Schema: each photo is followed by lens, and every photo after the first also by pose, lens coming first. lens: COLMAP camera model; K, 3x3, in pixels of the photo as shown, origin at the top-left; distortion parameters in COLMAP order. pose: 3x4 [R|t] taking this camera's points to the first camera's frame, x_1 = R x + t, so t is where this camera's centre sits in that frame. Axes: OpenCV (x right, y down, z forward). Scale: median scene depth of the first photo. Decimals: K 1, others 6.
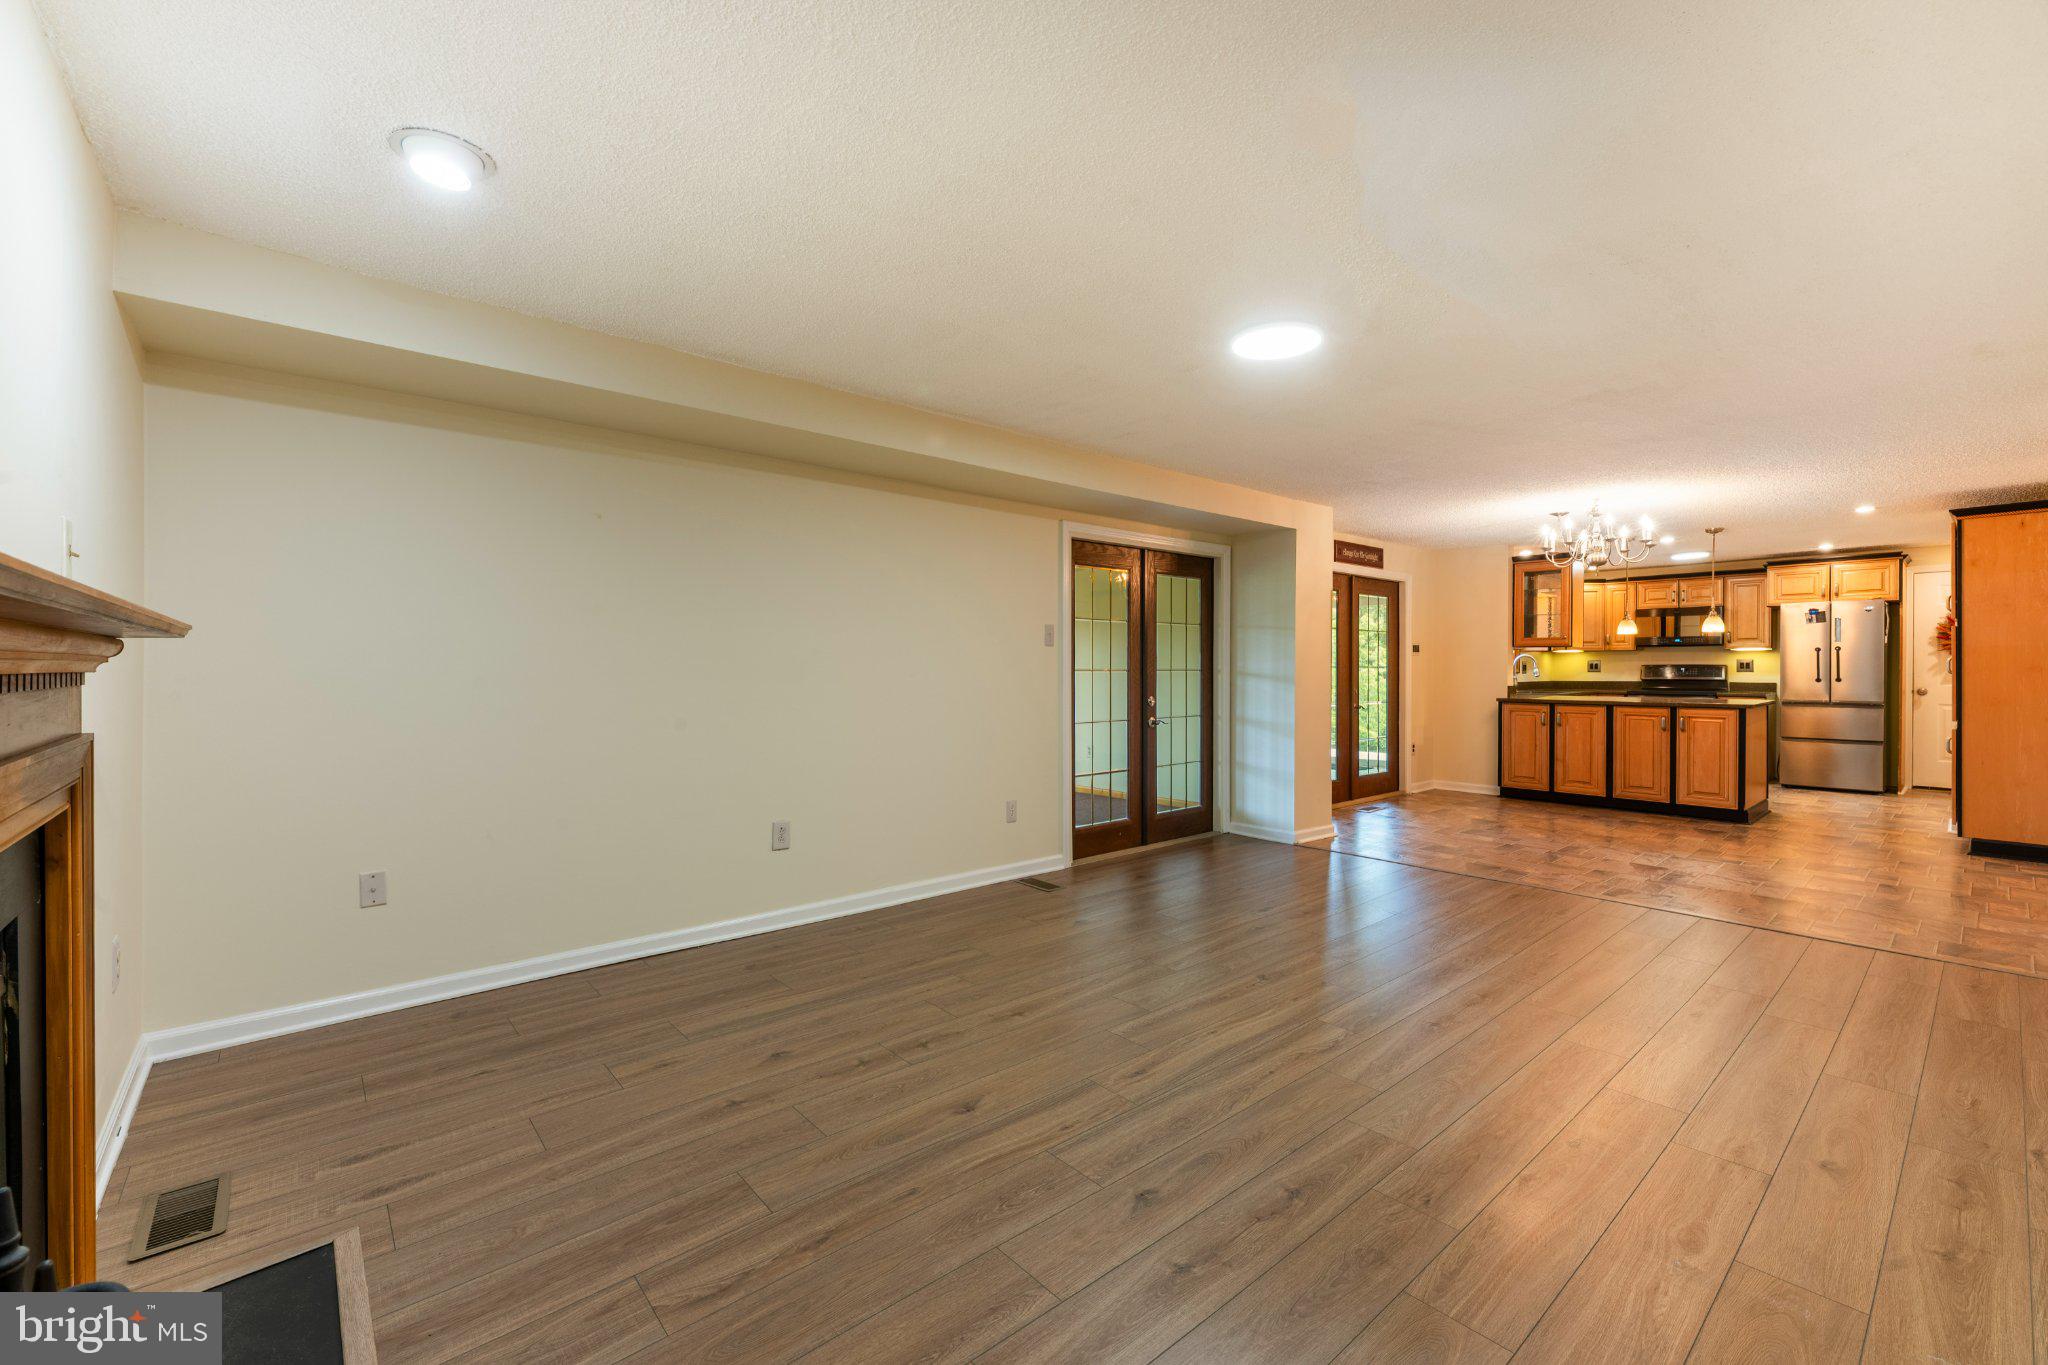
lens RADIAL K [[859.8, 0, 1021.3], [0, 859.8, 674.6], [0, 0, 1]] dist [0.003034, -0.000653]
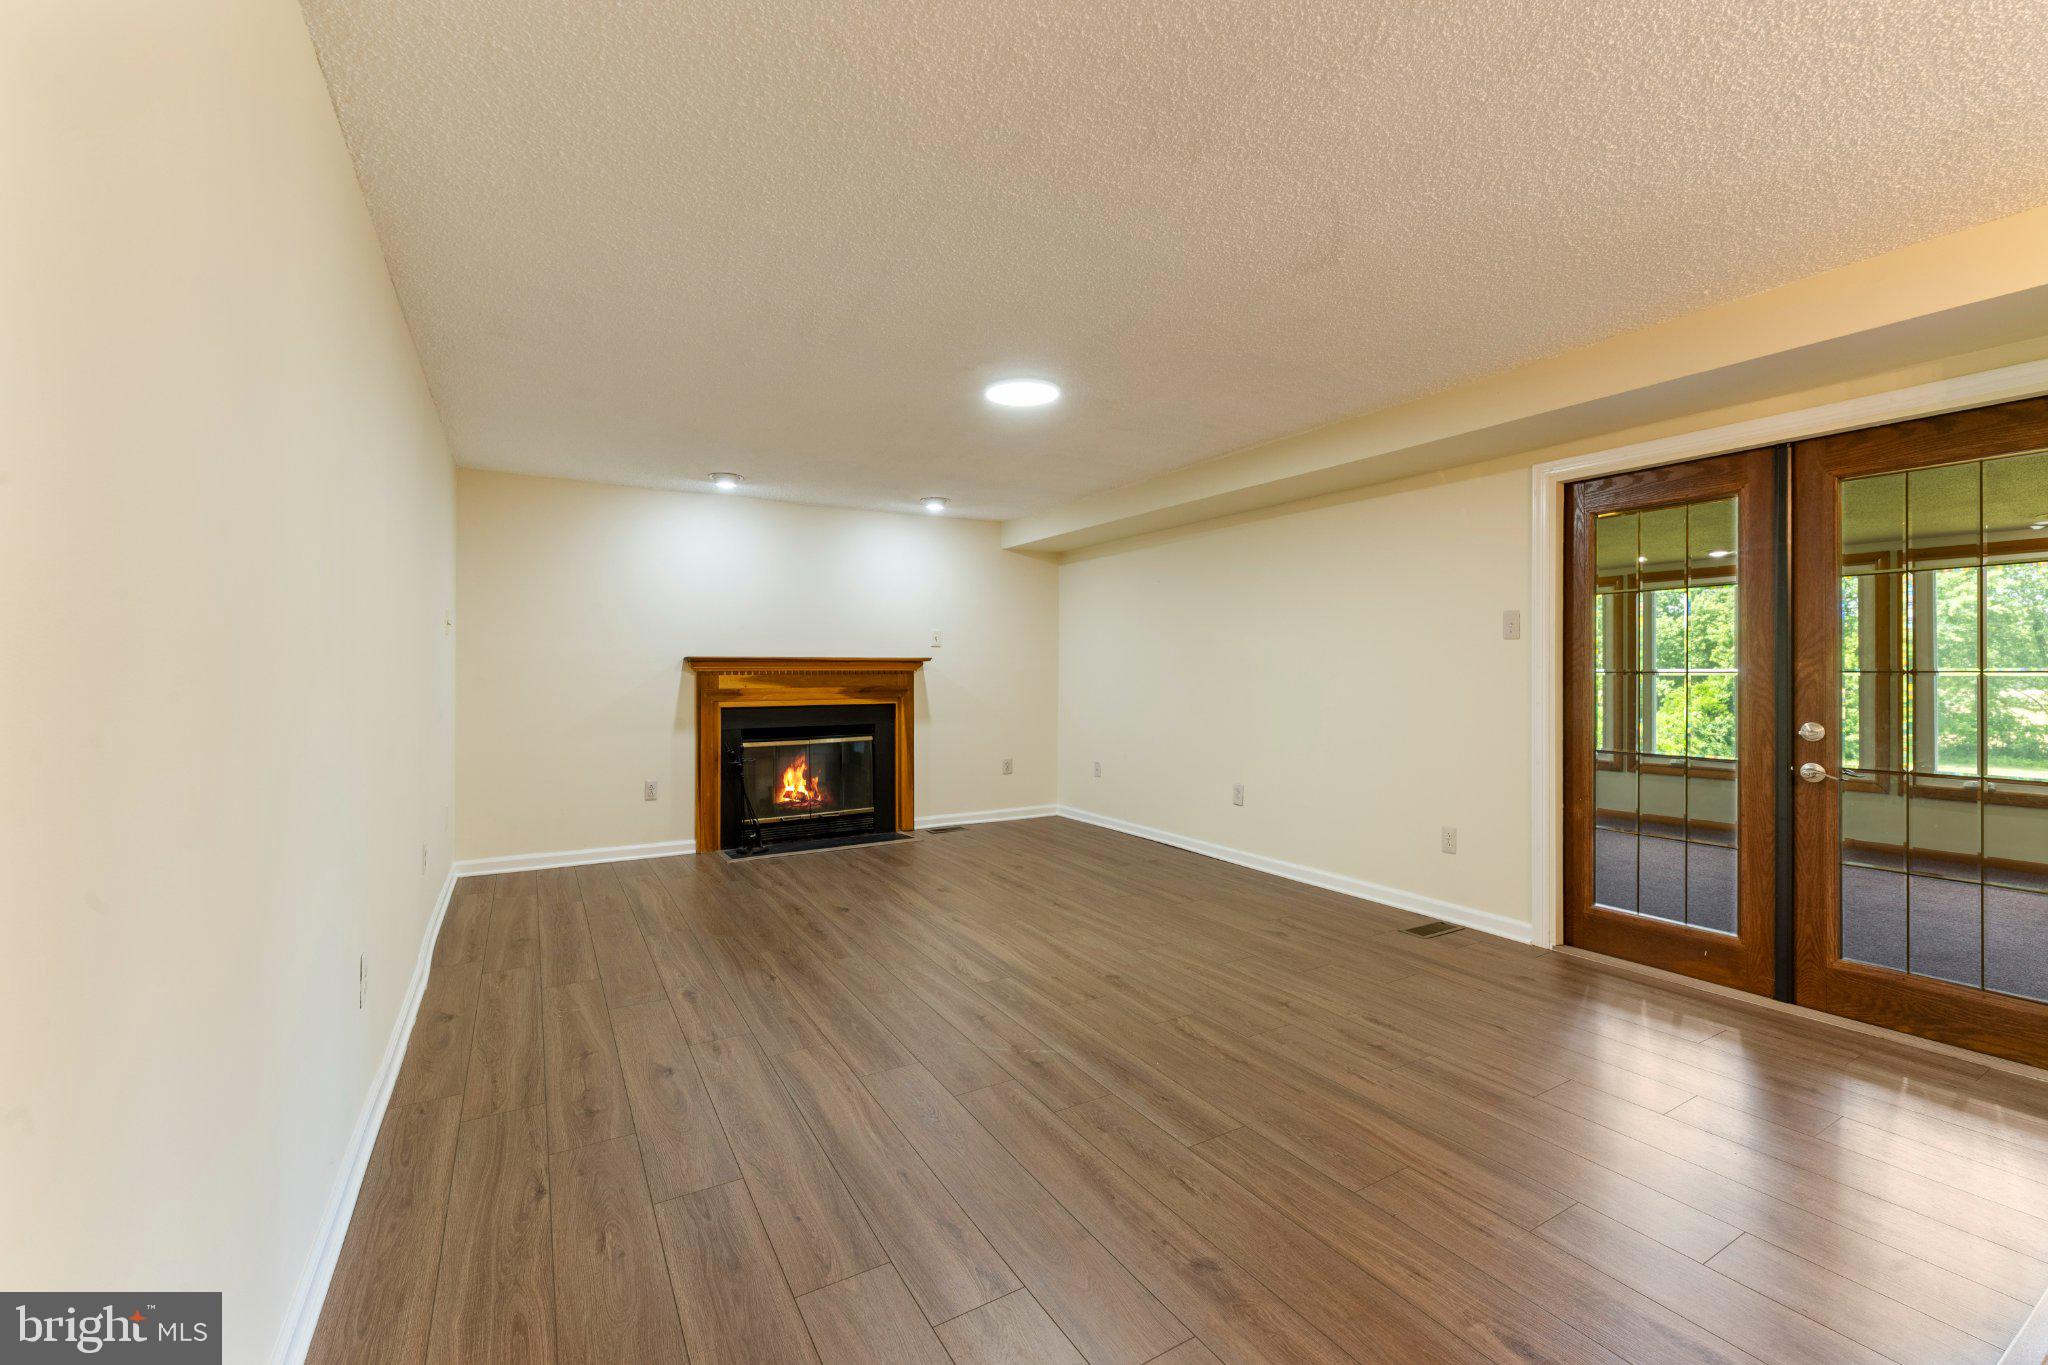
lens RADIAL K [[859.8, 0, 1028.2], [0, 859.8, 674.3], [0, 0, 1]] dist [0.003034, -0.000653]
pose [[-0.193135, 0.003037, -0.981168, 0.539087], [-0.007449, 0.999962, 0.004562, -0.001863], [0.981144, 0.008189, -0.193105, 0.459019]]
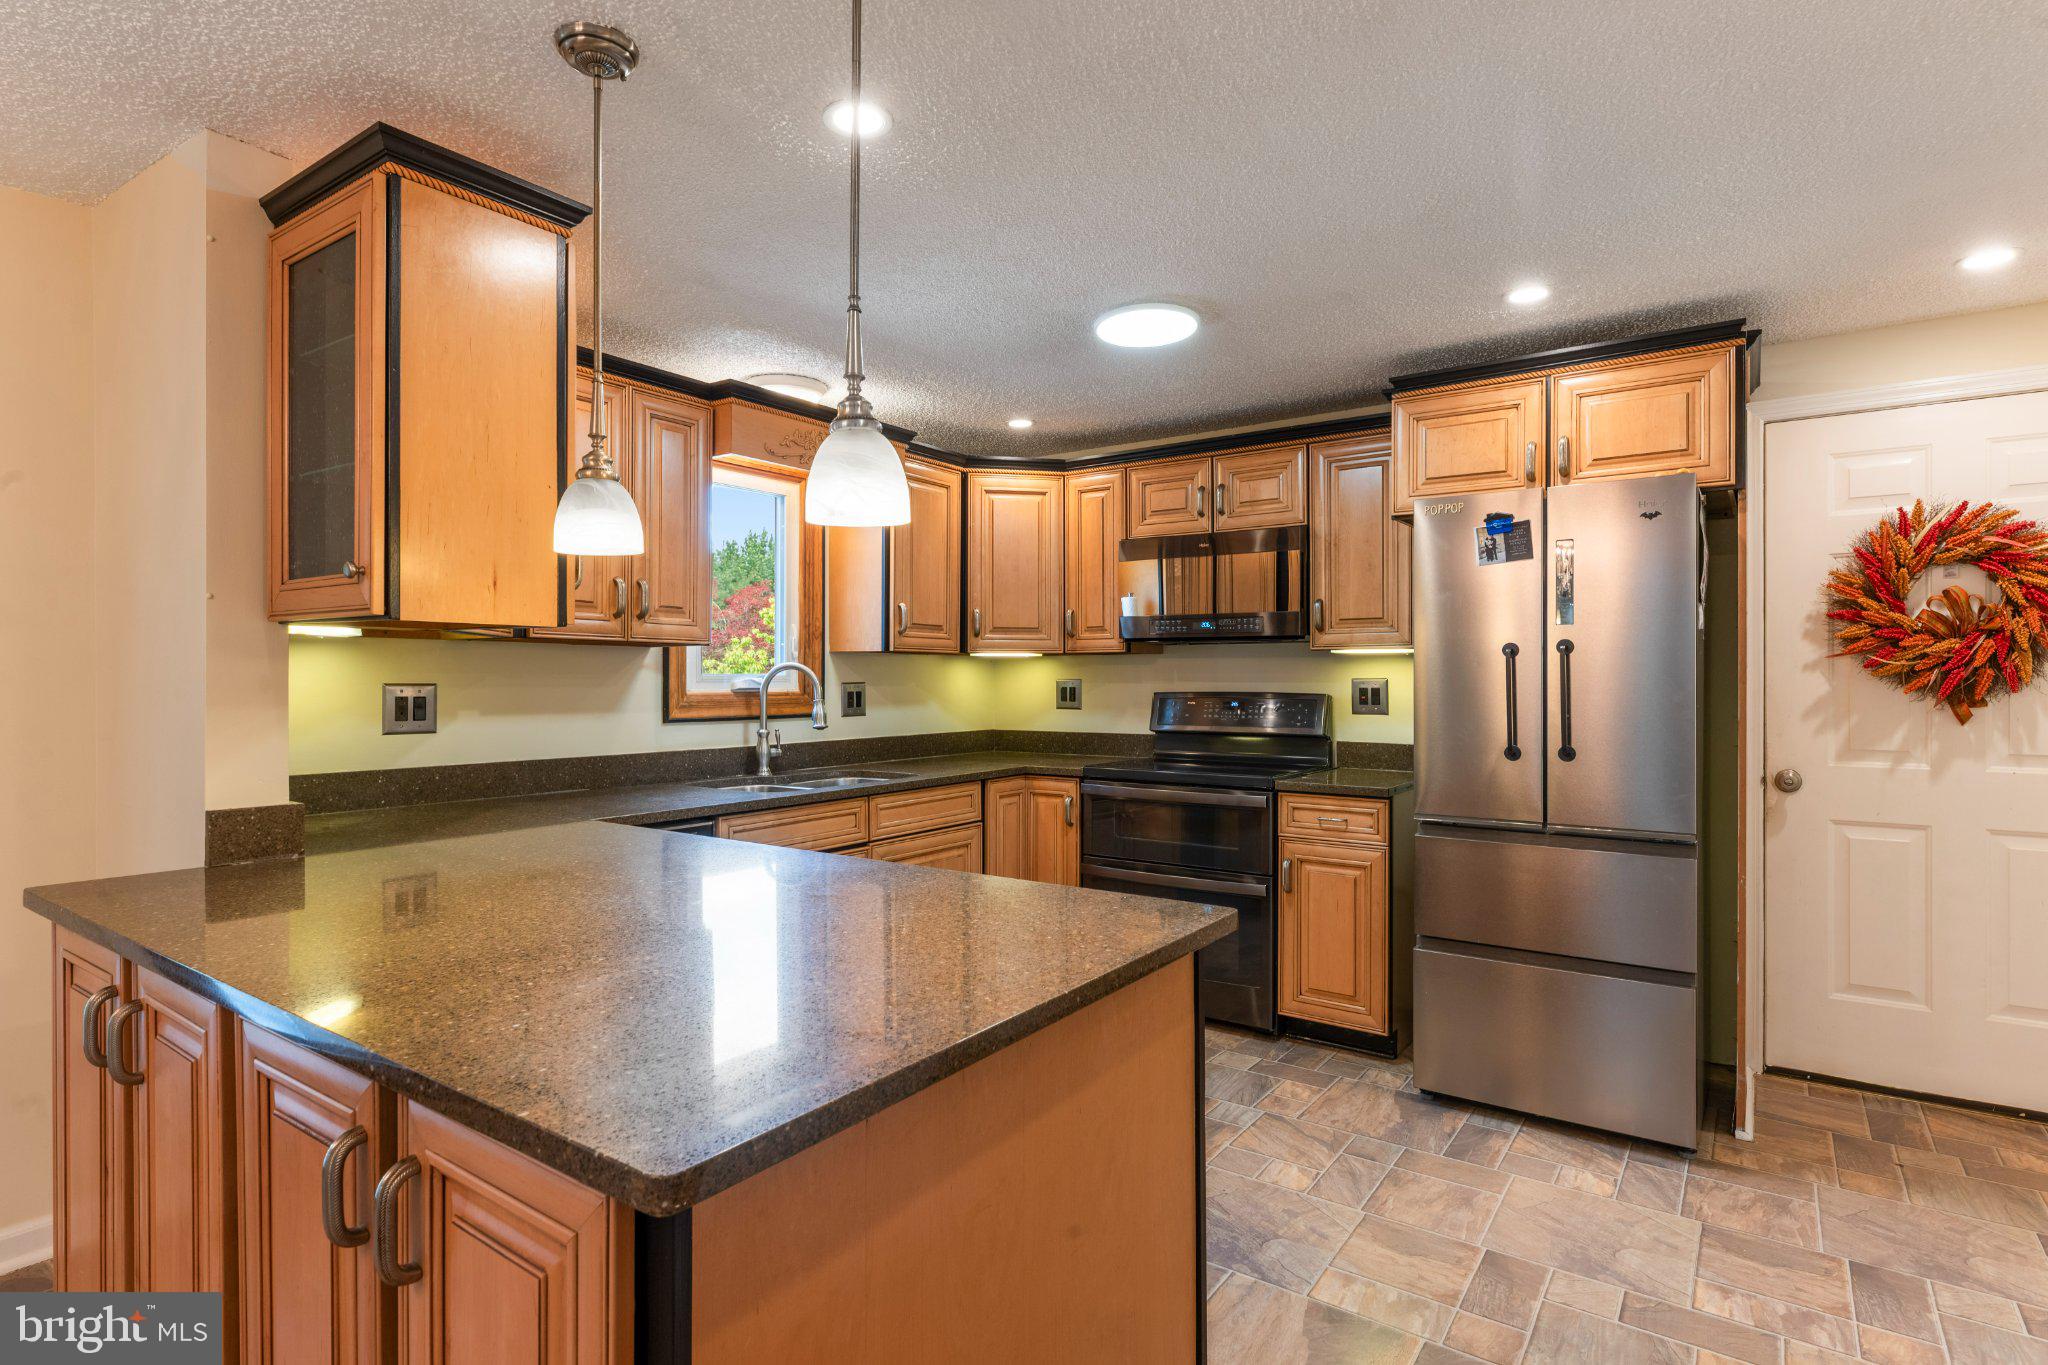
lens RADIAL K [[1067.5, 0, 1017.4], [0, 1067.5, 669.0], [0, 0, 1]] dist [-0.001627, -0.000098]
pose [[0.972567, 0.005757, 0.232551, 0.687136], [-0.001796, 0.999850, -0.017239, -0.015956], [-0.232615, 0.016348, 0.972431, 0.695592]]
